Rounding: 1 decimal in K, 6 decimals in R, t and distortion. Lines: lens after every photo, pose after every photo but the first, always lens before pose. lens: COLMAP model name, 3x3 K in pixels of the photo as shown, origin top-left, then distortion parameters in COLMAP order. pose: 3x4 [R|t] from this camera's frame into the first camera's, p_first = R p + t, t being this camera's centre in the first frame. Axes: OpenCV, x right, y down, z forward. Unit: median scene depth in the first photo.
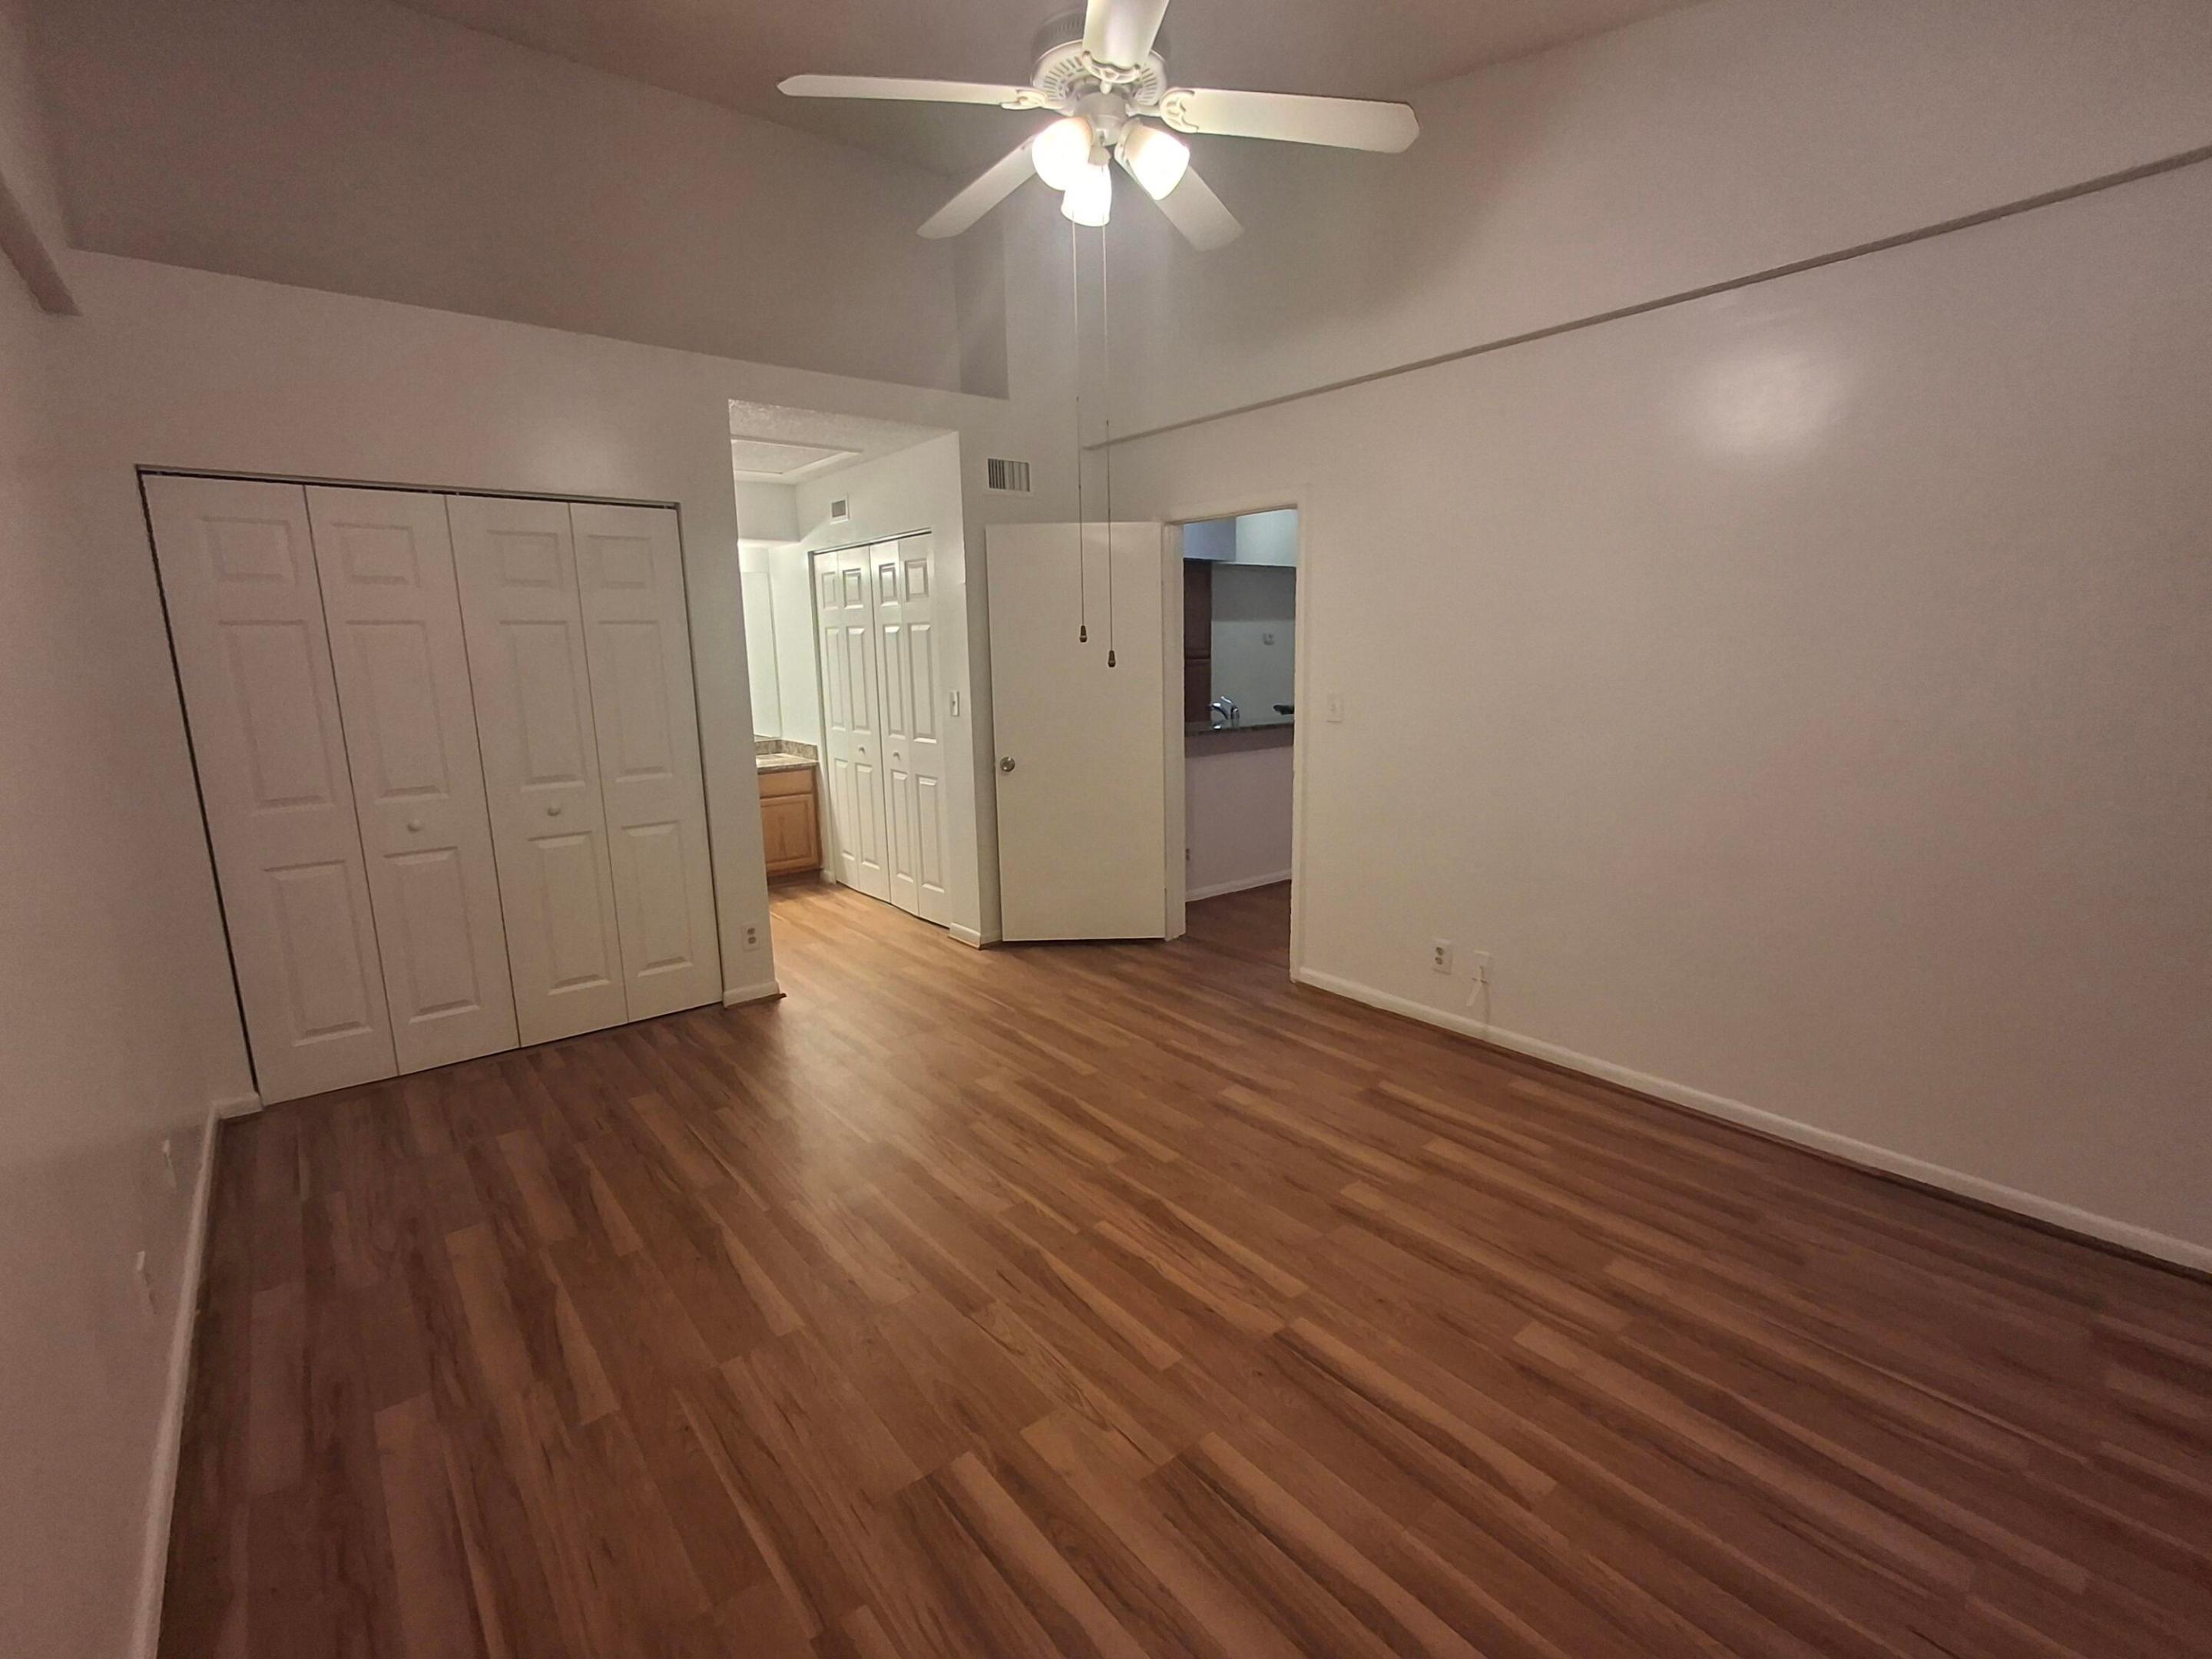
lens RADIAL K [[1012.1, 0, 1120.8], [0, 1012.1, 830.3], [0, 0, 1]] dist [-0.000492, 0.010047]
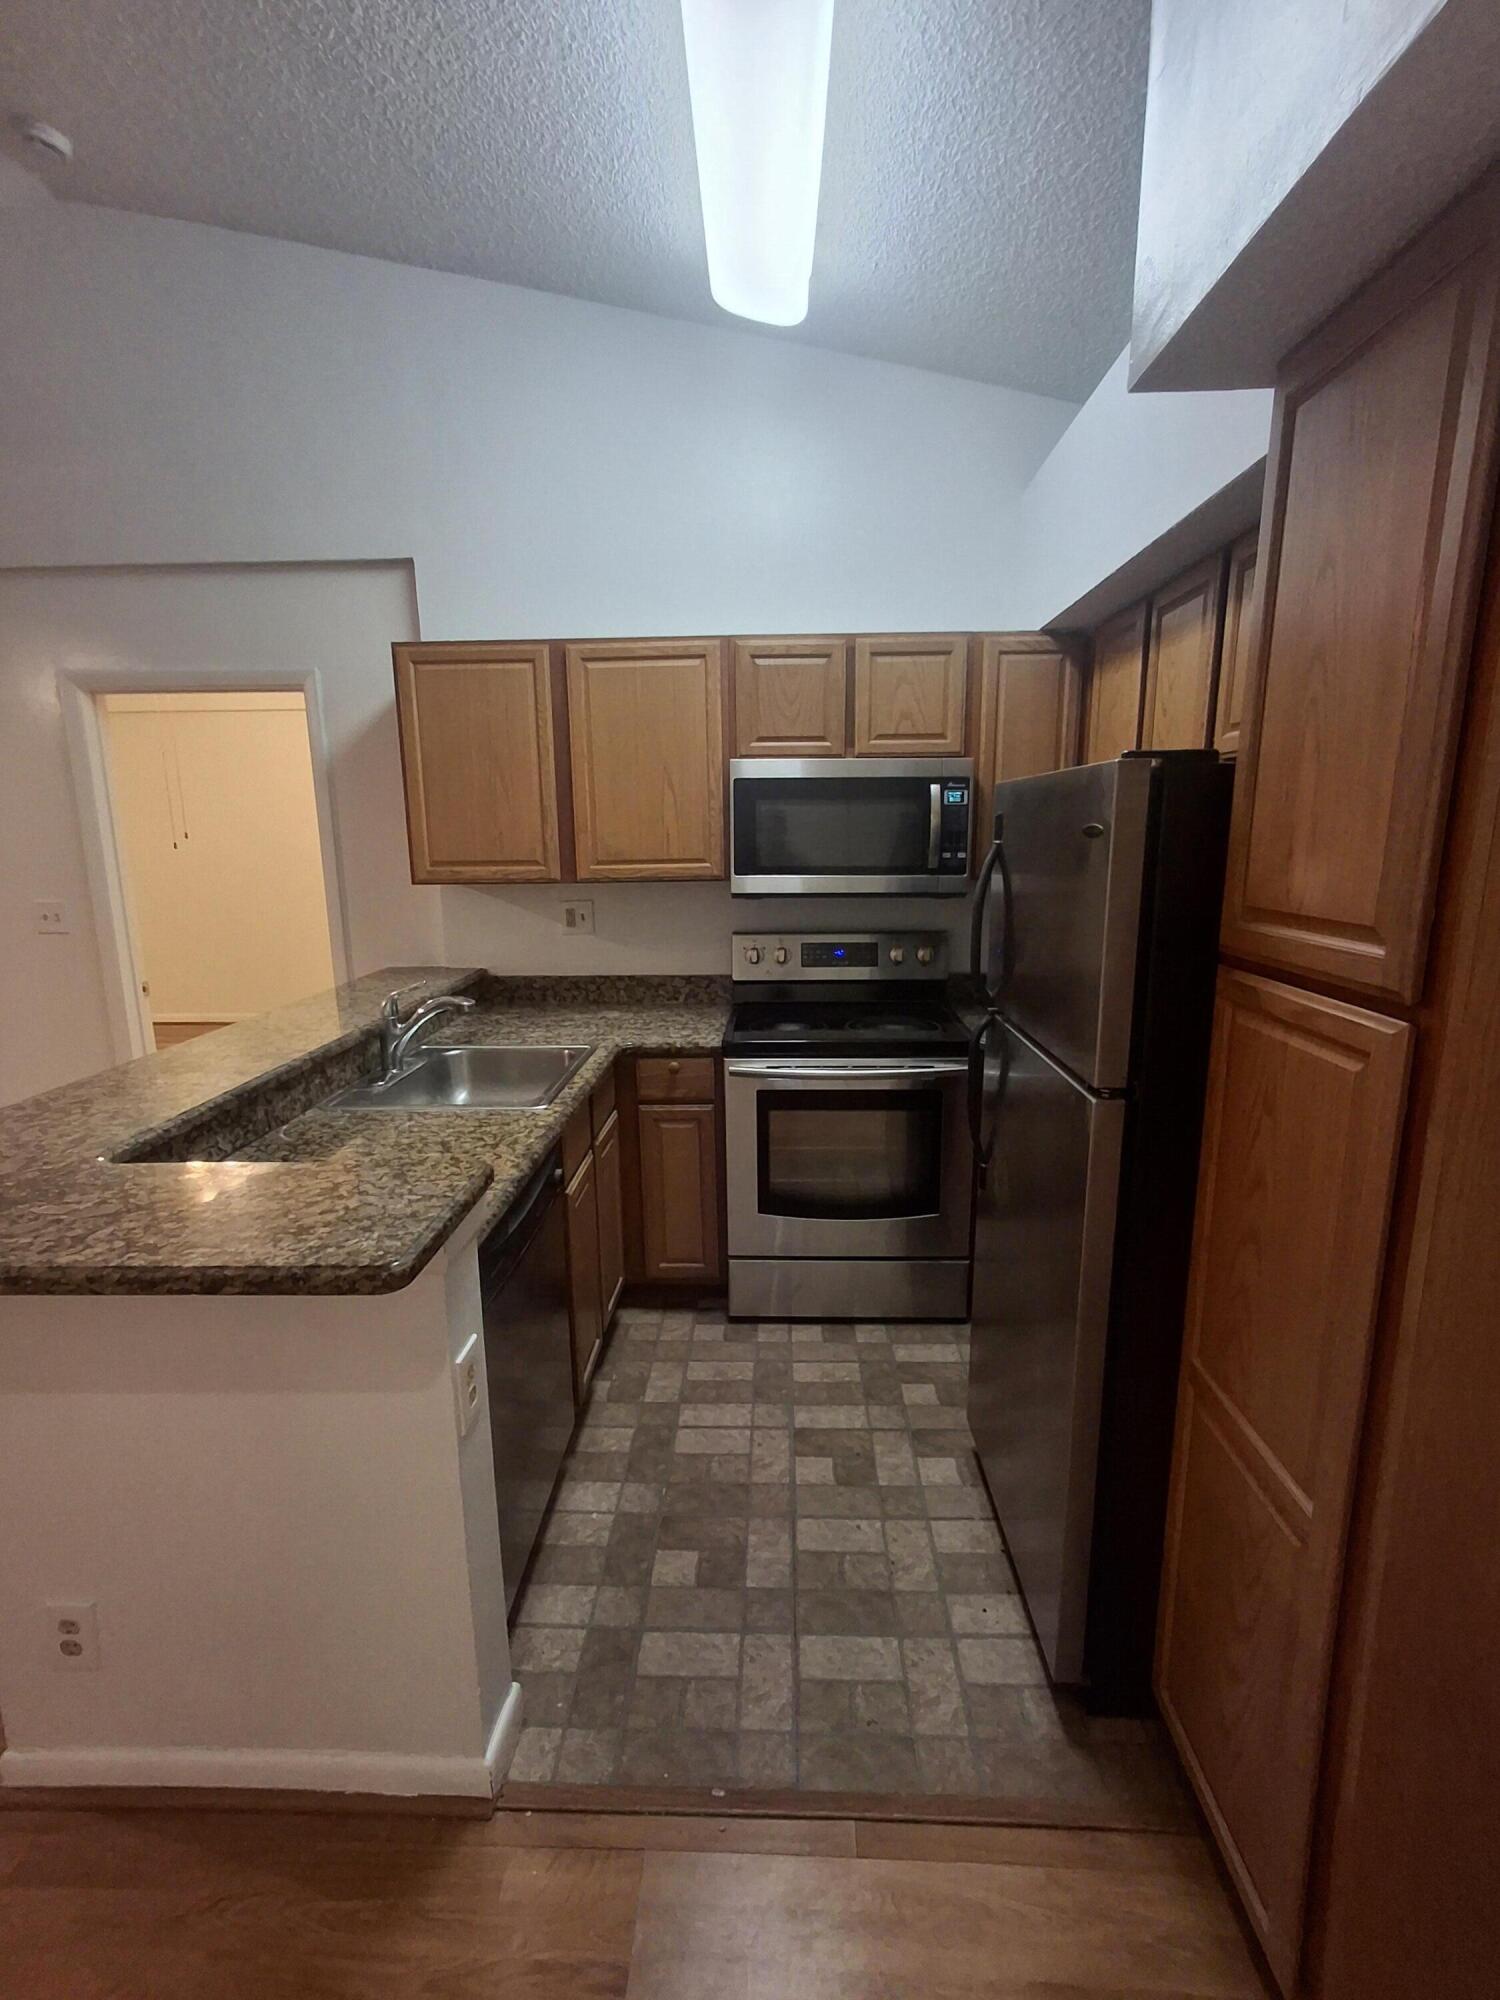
lens RADIAL K [[915.1, 0, 752.9], [0, 915.1, 1014.5], [0, 0, 1]] dist [-0.000492, 0.010047]
pose [[-0.663382, 0.169706, -0.728783, 0.694042], [-0.120584, 0.936969, 0.327947, -0.615962], [0.738501, 0.305433, -0.601104, 3.155915]]
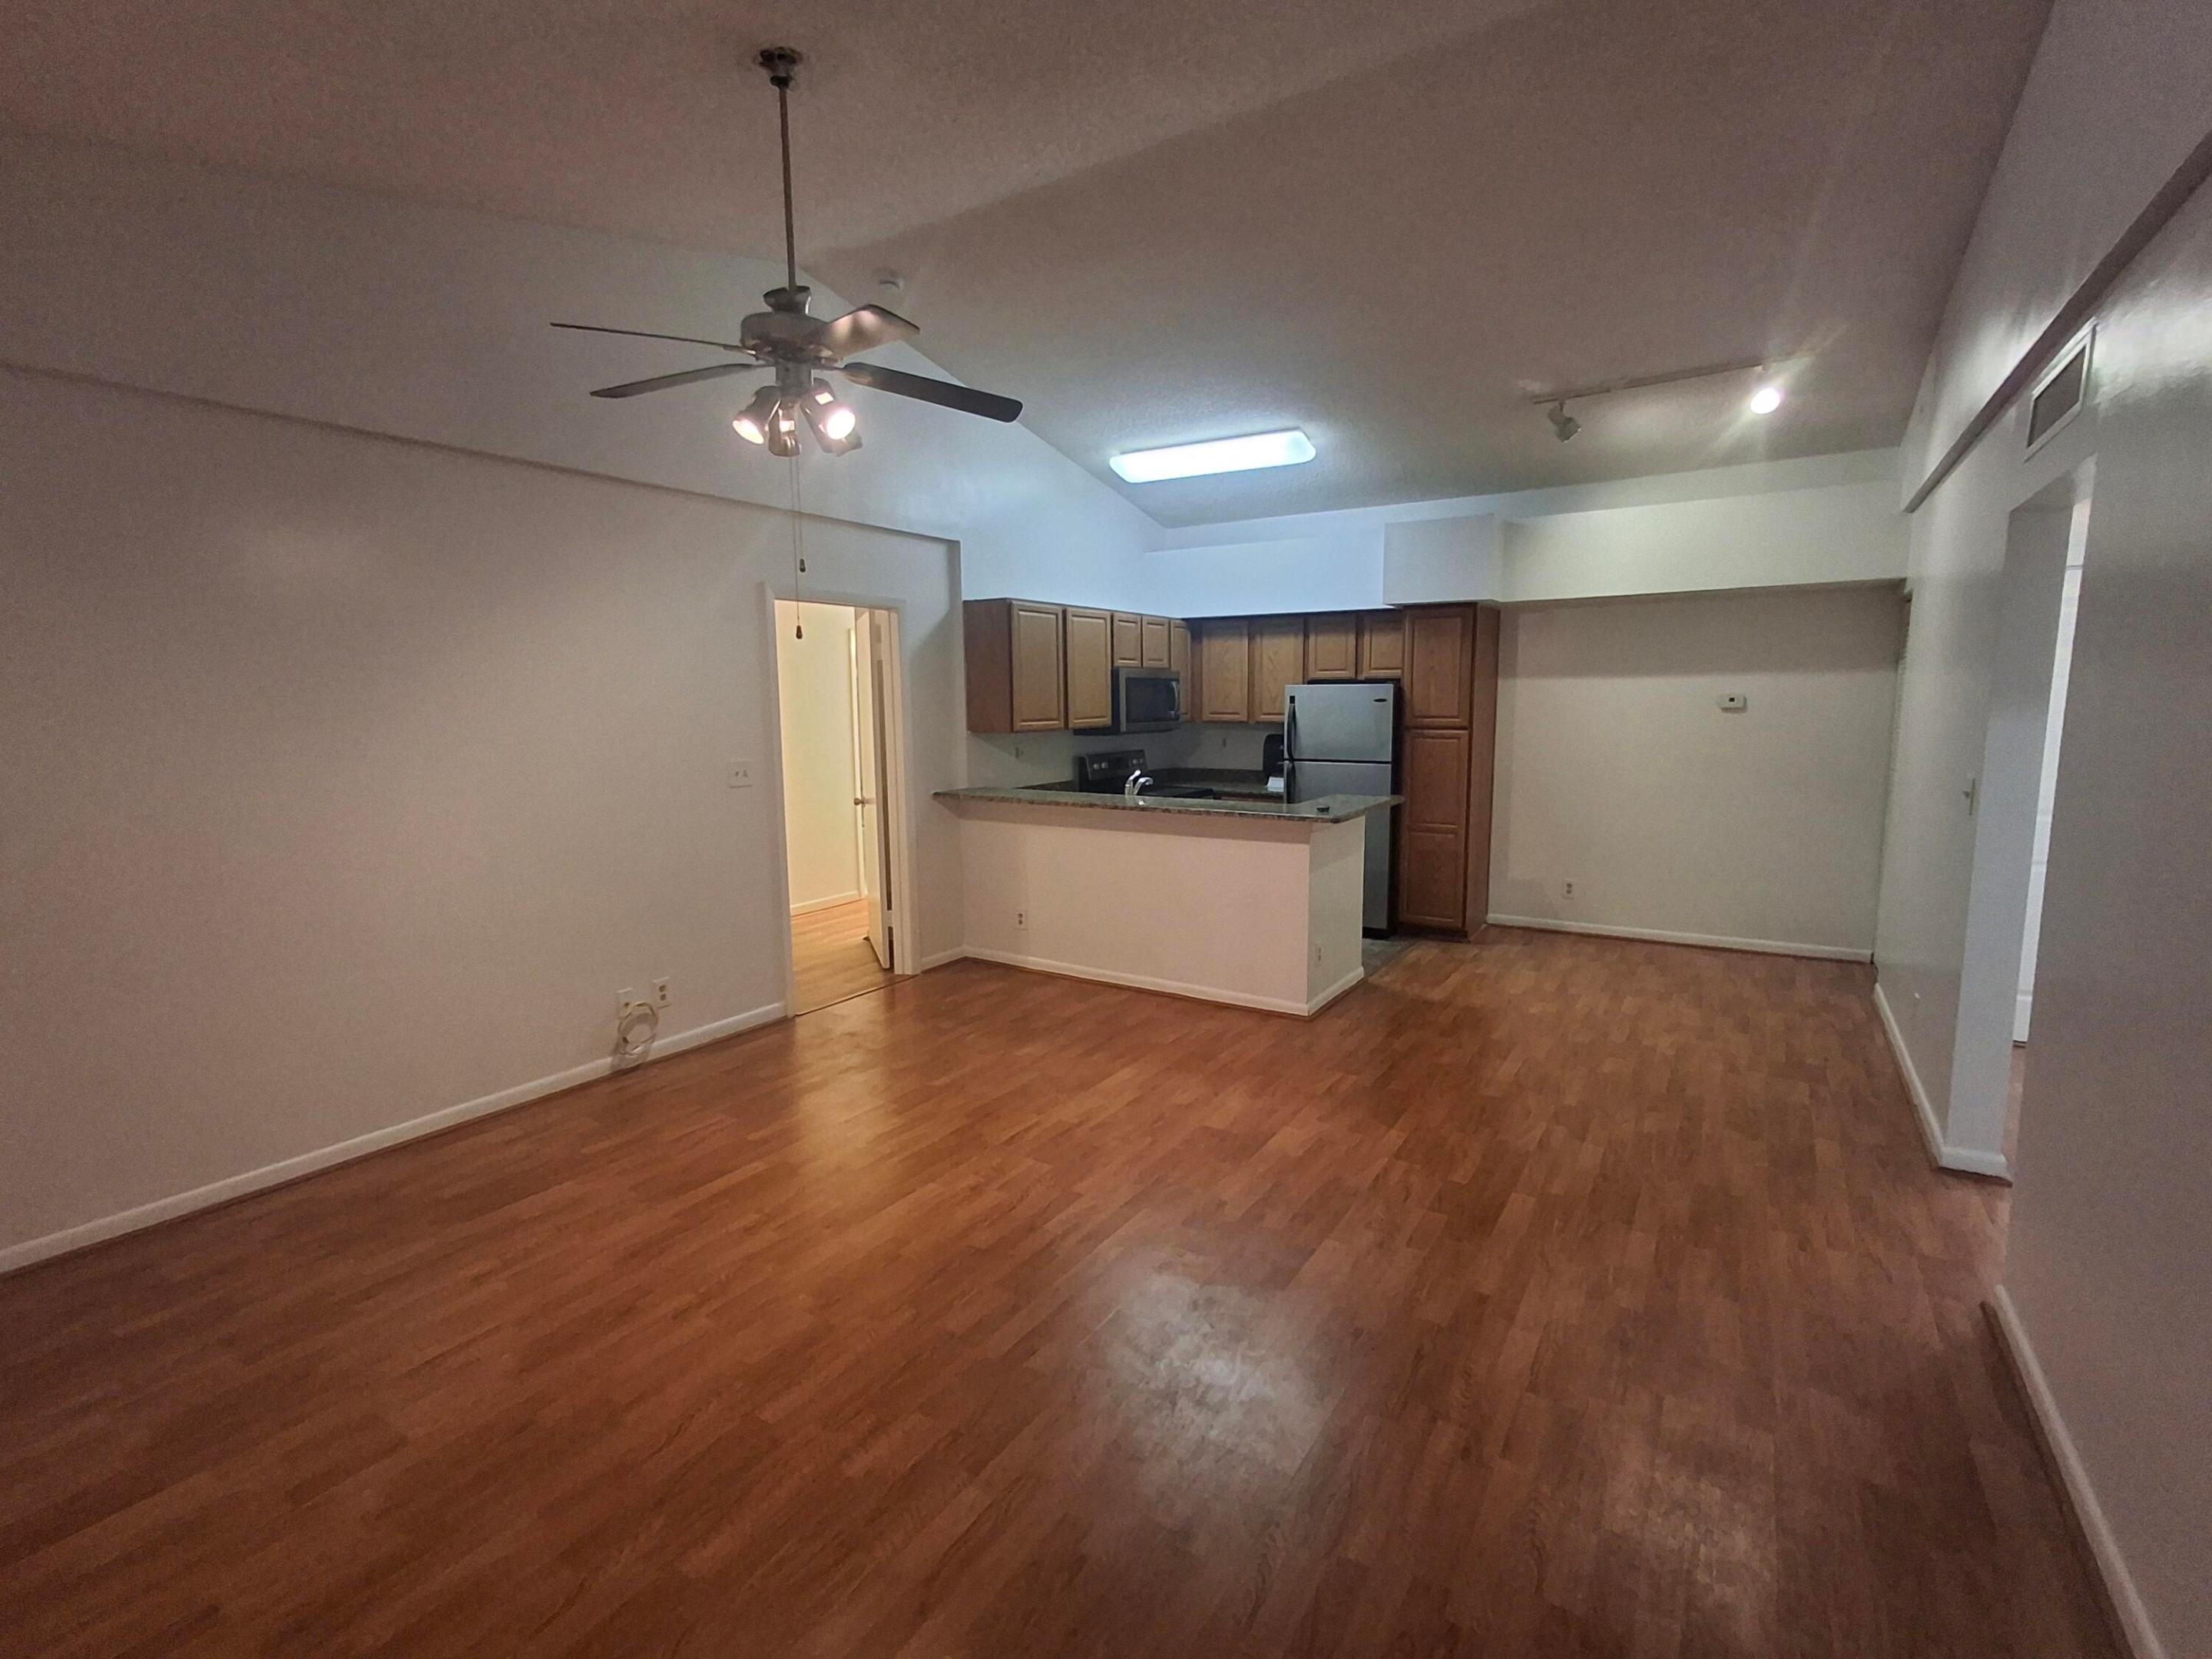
lens RADIAL K [[1008.9, 0, 1112.1], [0, 1008.9, 834.9], [0, 0, 1]] dist [-0.015154, 0.030853]
pose [[0.311704, 0.140590, -0.939721, 2.264035], [-0.171642, 0.981054, 0.089841, -0.357256], [0.934548, 0.133292, 0.329930, 1.604403]]
